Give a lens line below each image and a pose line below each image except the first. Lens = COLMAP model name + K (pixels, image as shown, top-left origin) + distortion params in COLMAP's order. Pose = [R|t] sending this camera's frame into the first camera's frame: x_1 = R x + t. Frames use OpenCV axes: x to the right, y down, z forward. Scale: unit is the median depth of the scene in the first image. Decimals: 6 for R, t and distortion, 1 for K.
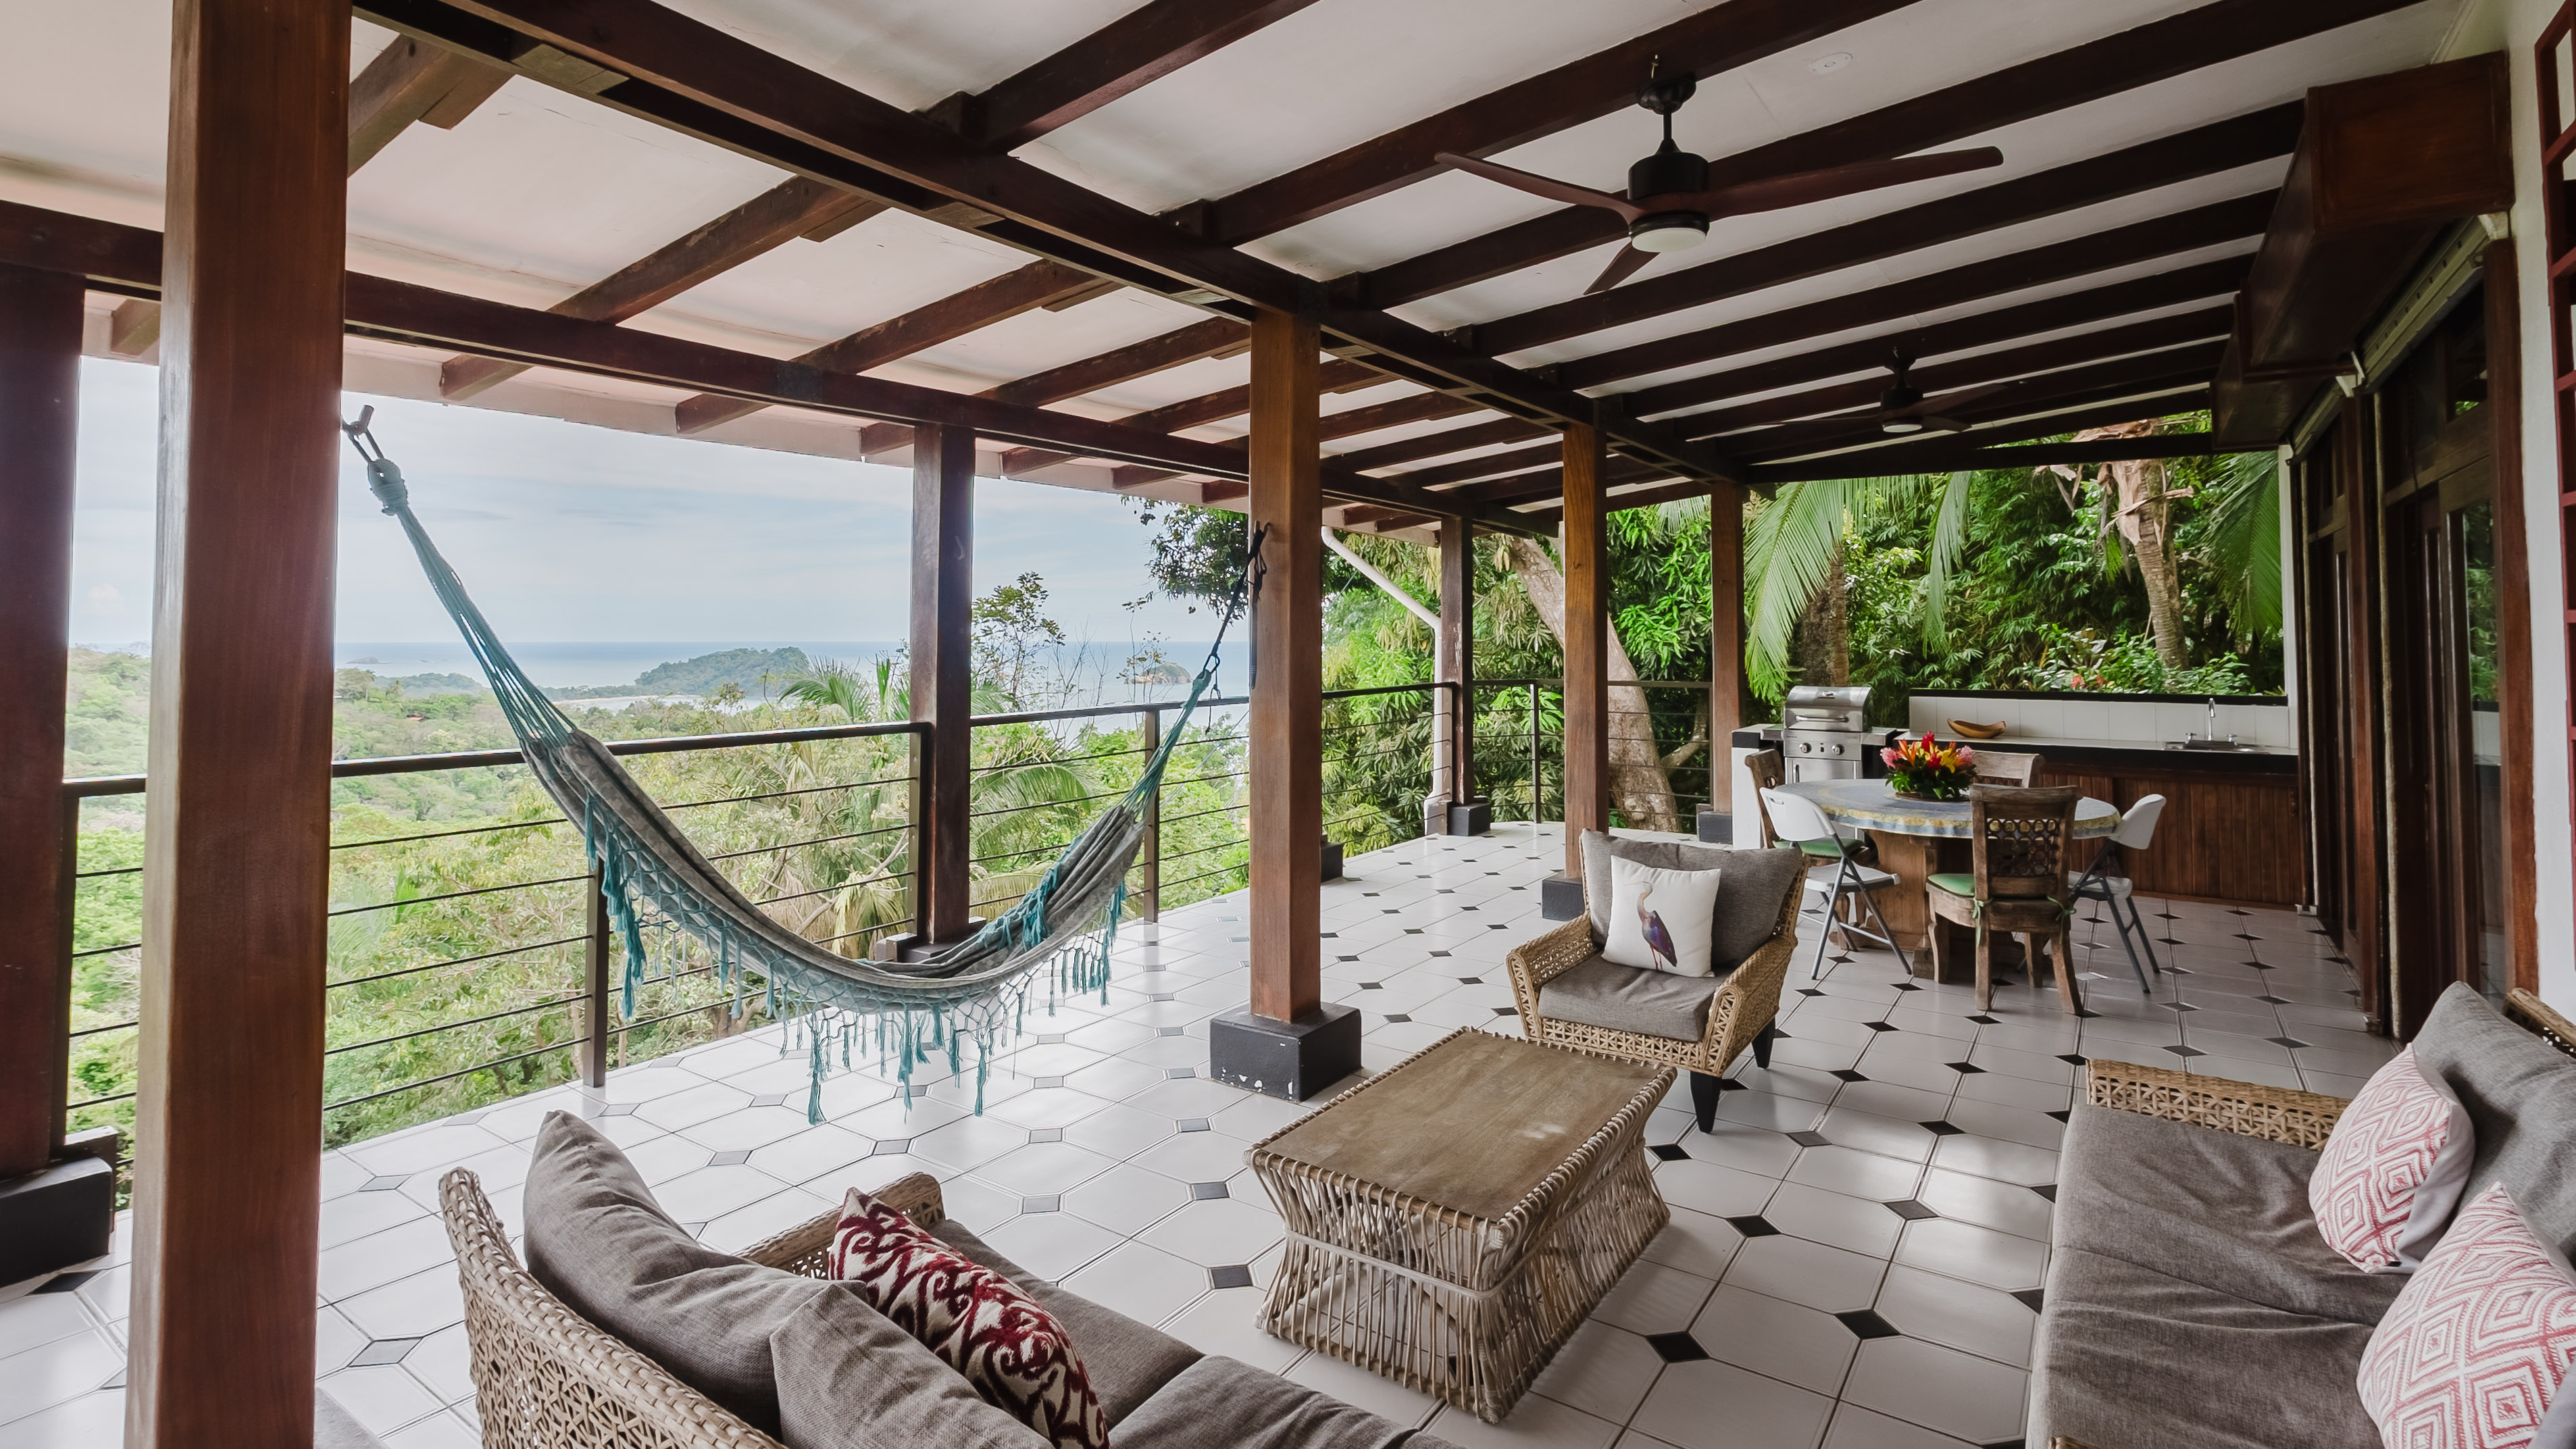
lens RADIAL K [[1216.6, 0, 1290.6], [0, 1216.6, 586.9], [0, 0, 1]] dist [-0.006318, -0.000899]
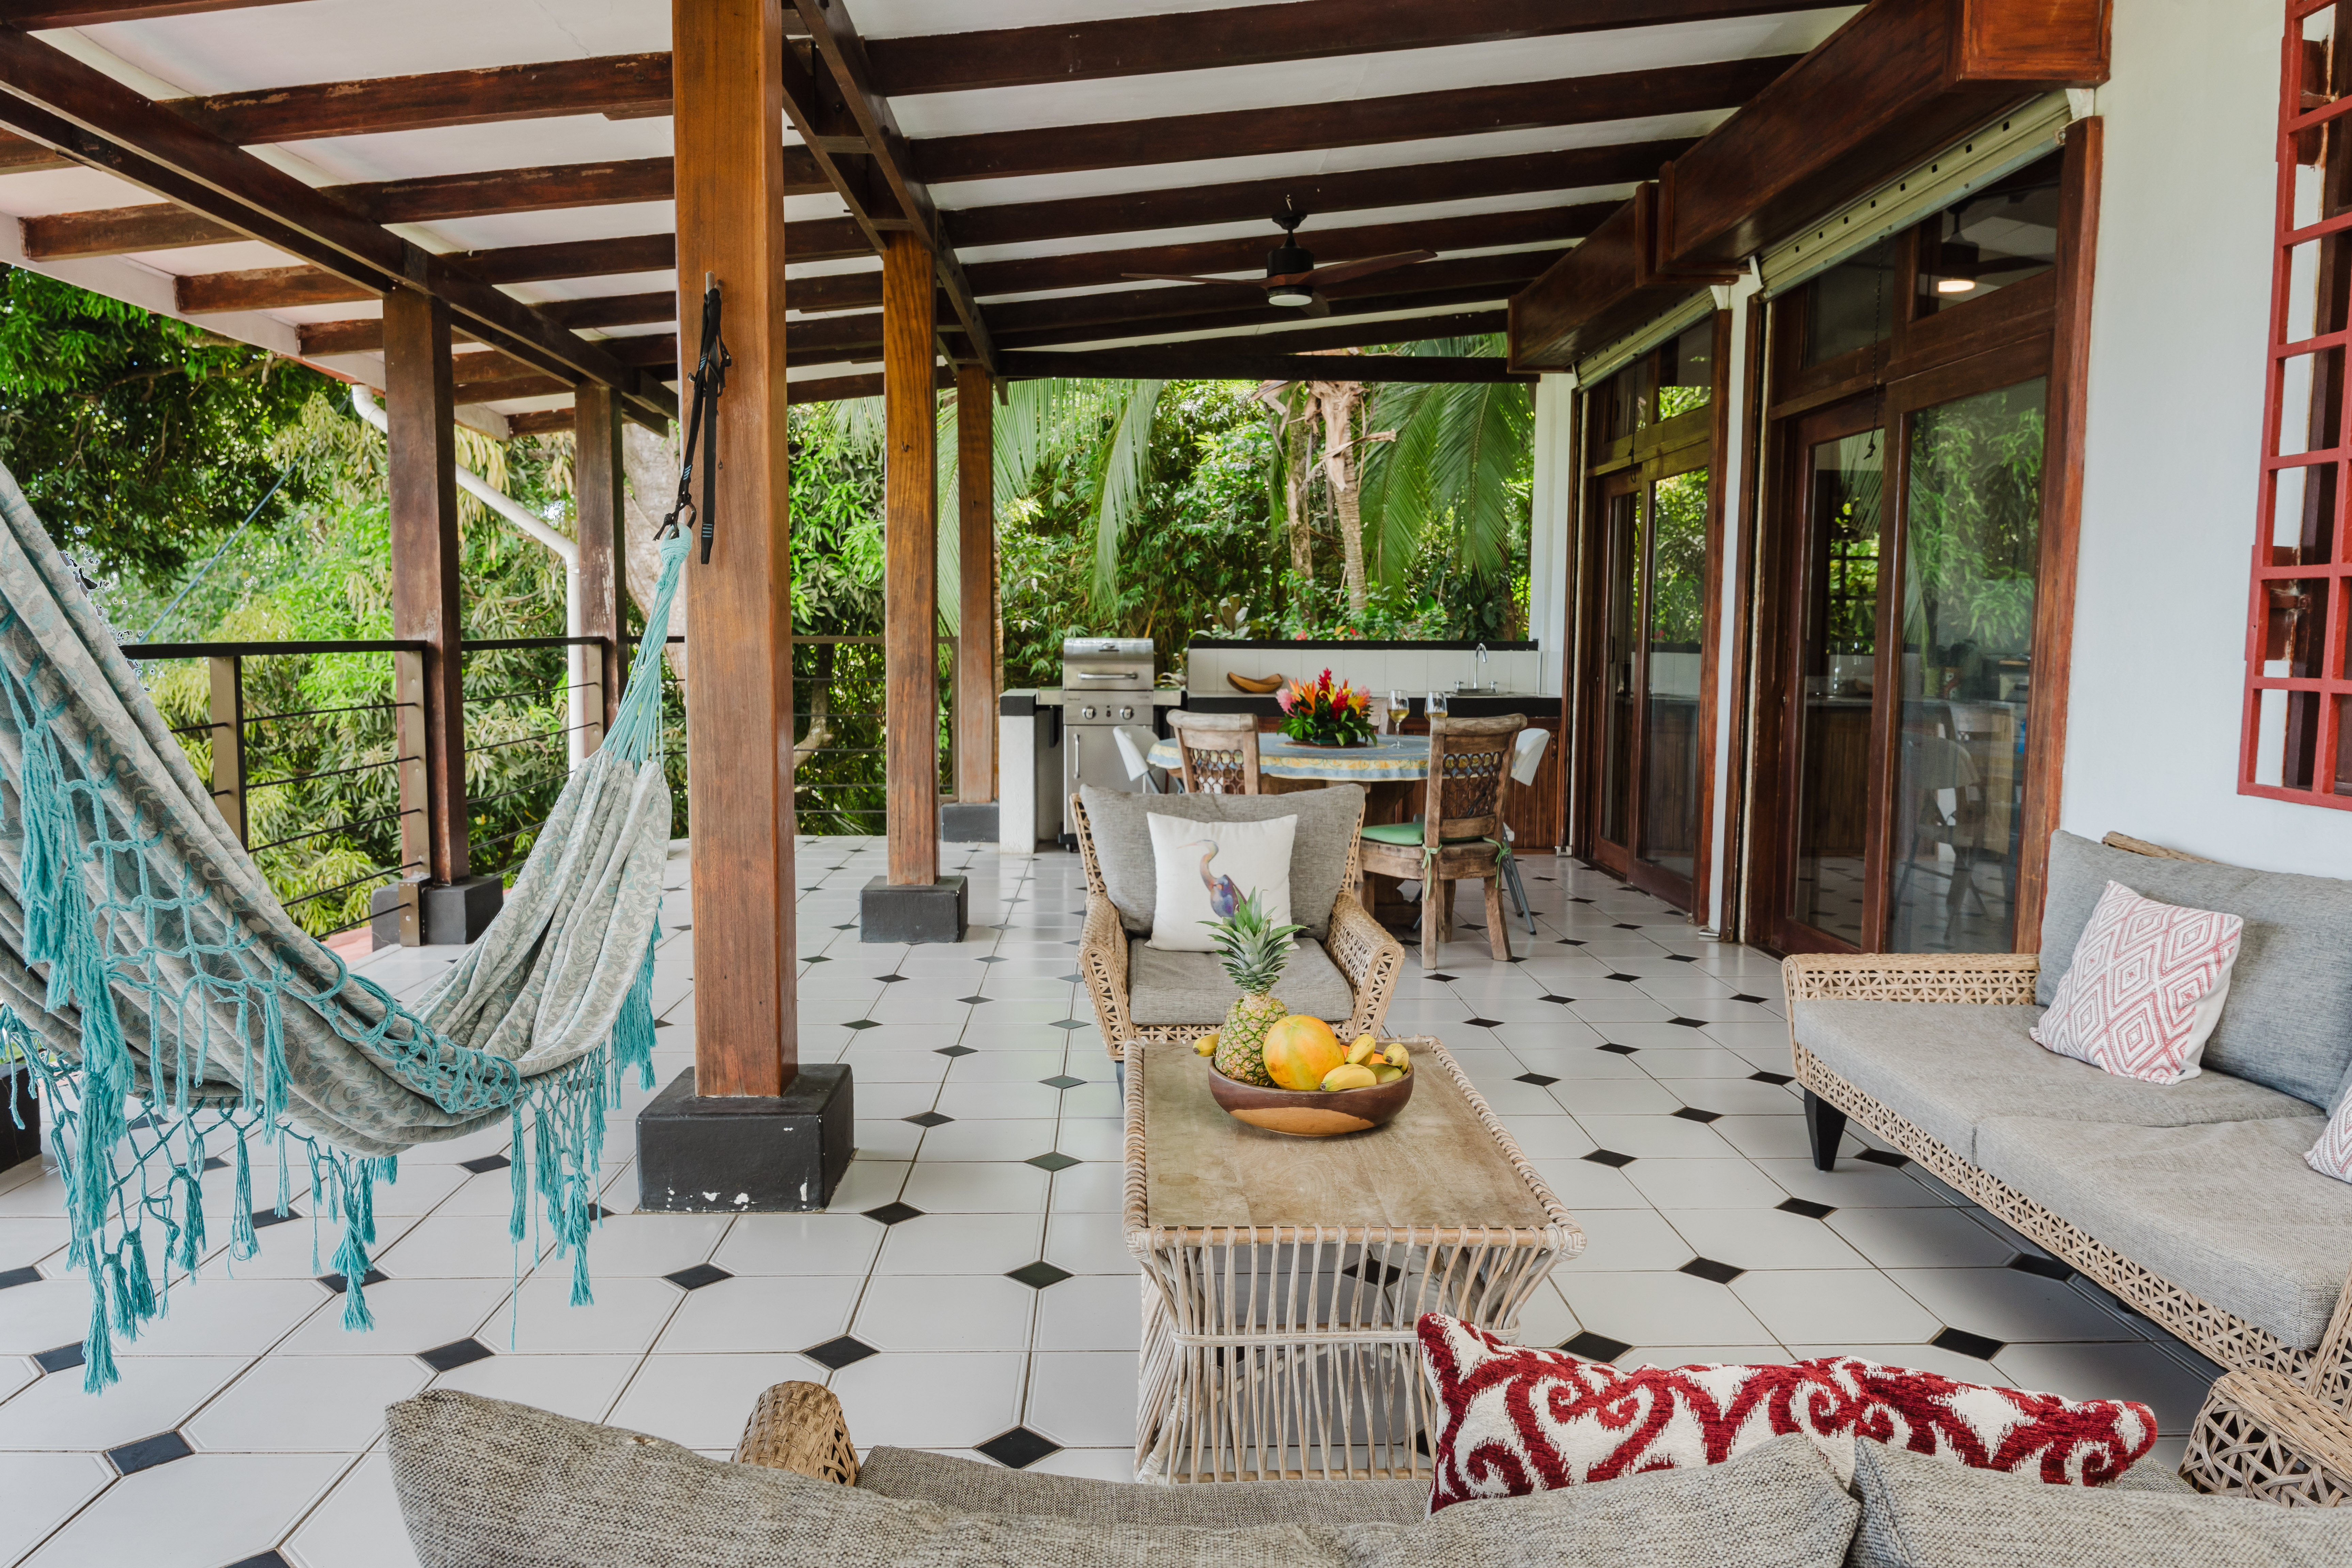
lens RADIAL K [[1597.8, 0, 1173.8], [0, 1597.8, 774.2], [0, 0, 1]] dist [0.009994, -0.010338]
pose [[0.803109, -0.048746, 0.593835, -0.293337], [-0.029512, 0.992170, 0.121356, 0.077451], [-0.595101, -0.114987, 0.795382, 0.214283]]
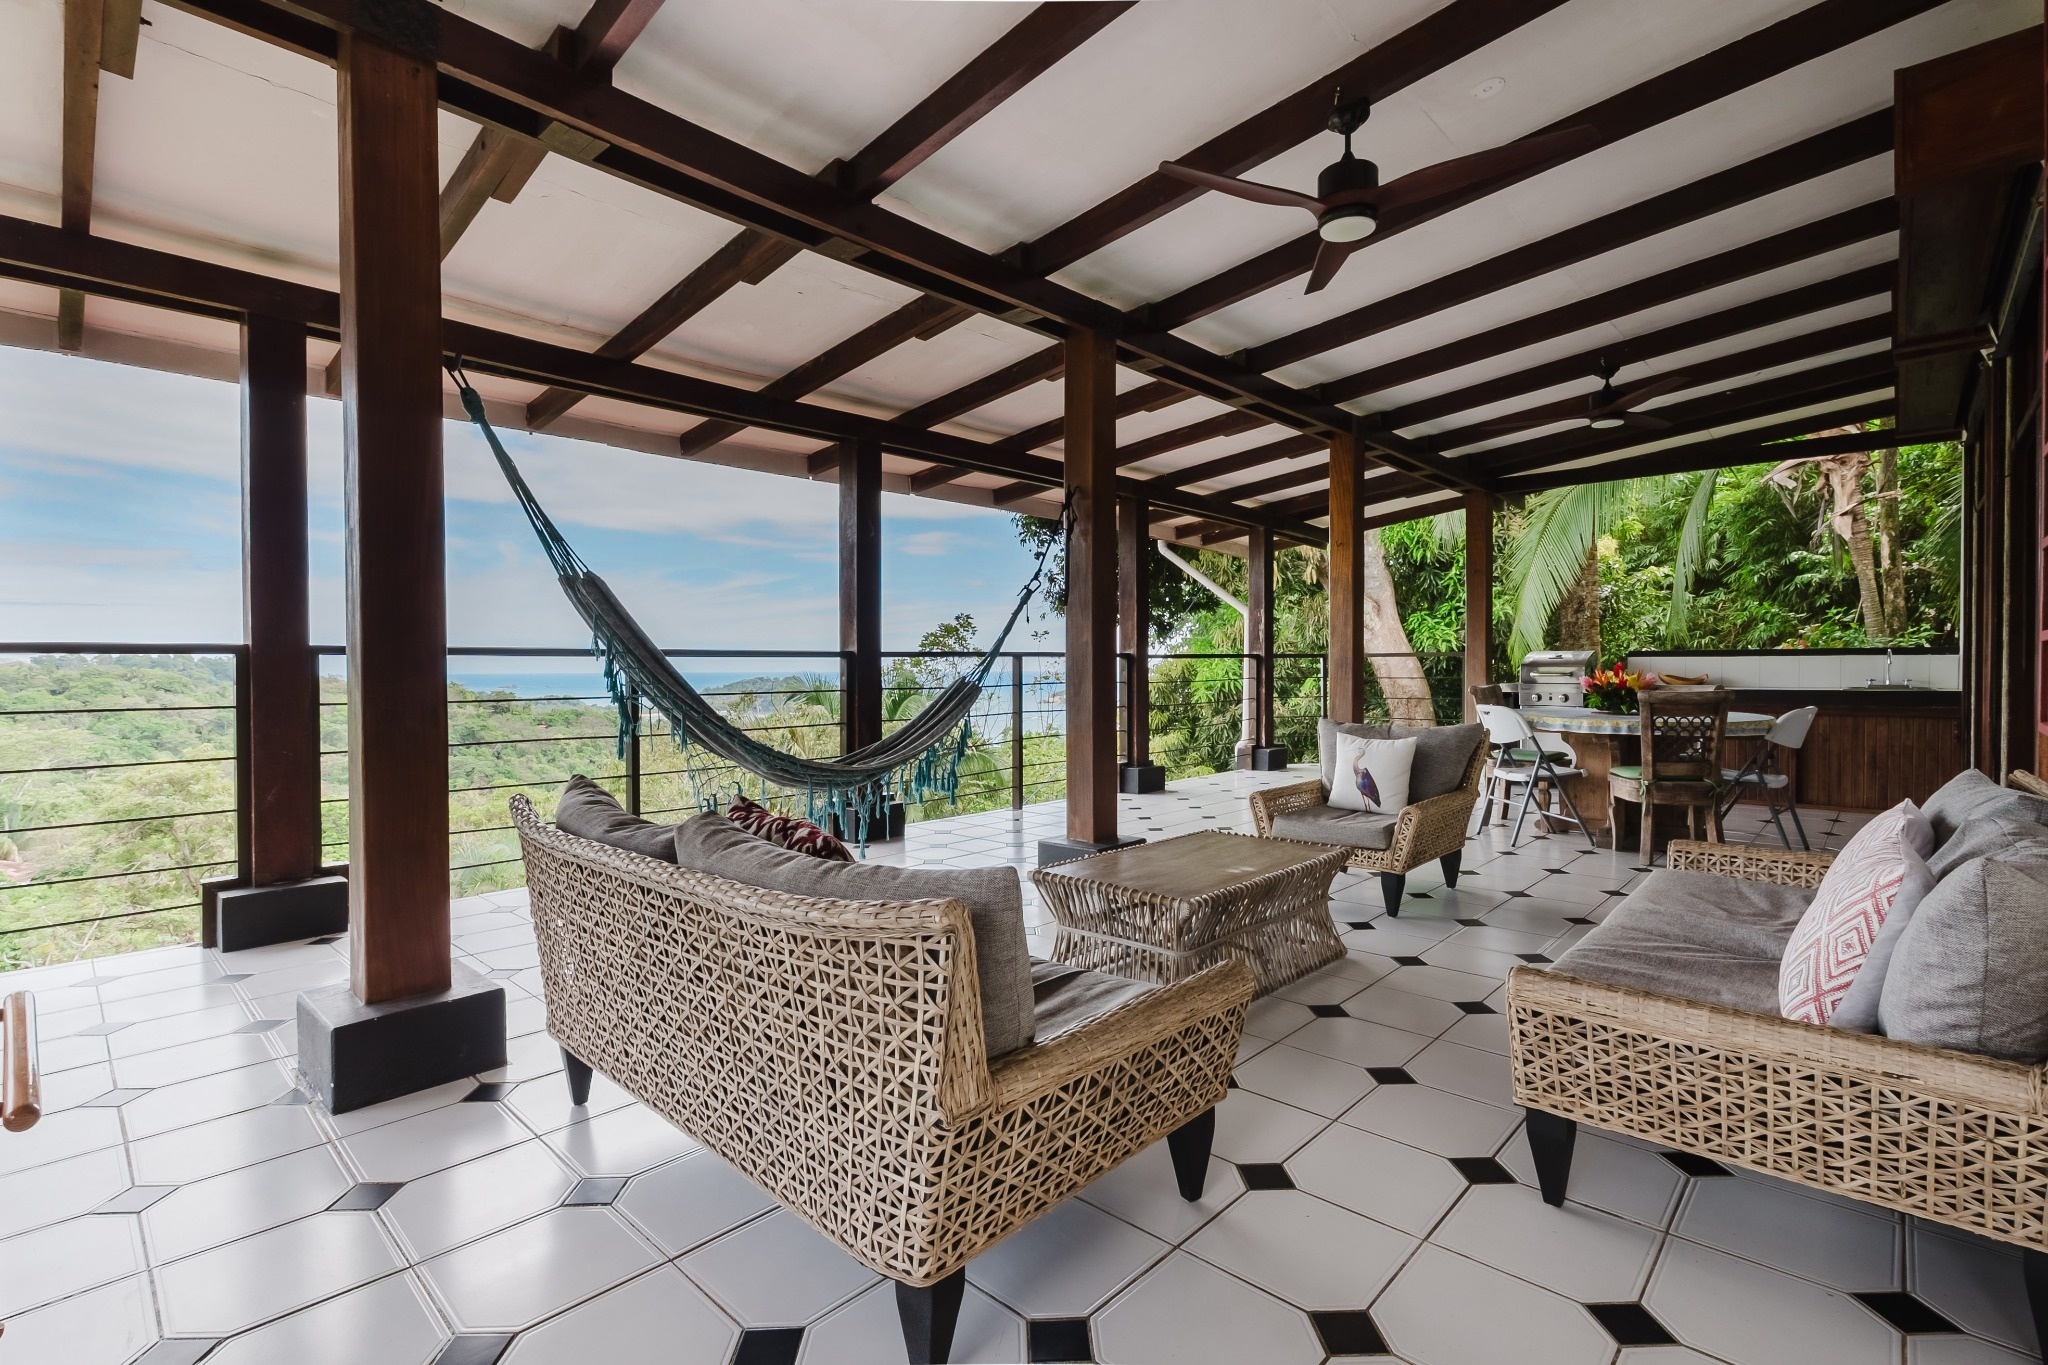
lens RADIAL K [[937.9, 0, 1030.1], [0, 937.9, 678.2], [0, 0, 1]] dist [-0.005994, -0.000109]
pose [[0.989686, -0.001905, -0.143240, 0.075648], [0.009472, 0.998594, 0.052165, 0.102204], [0.142939, -0.052983, 0.988312, -0.063900]]
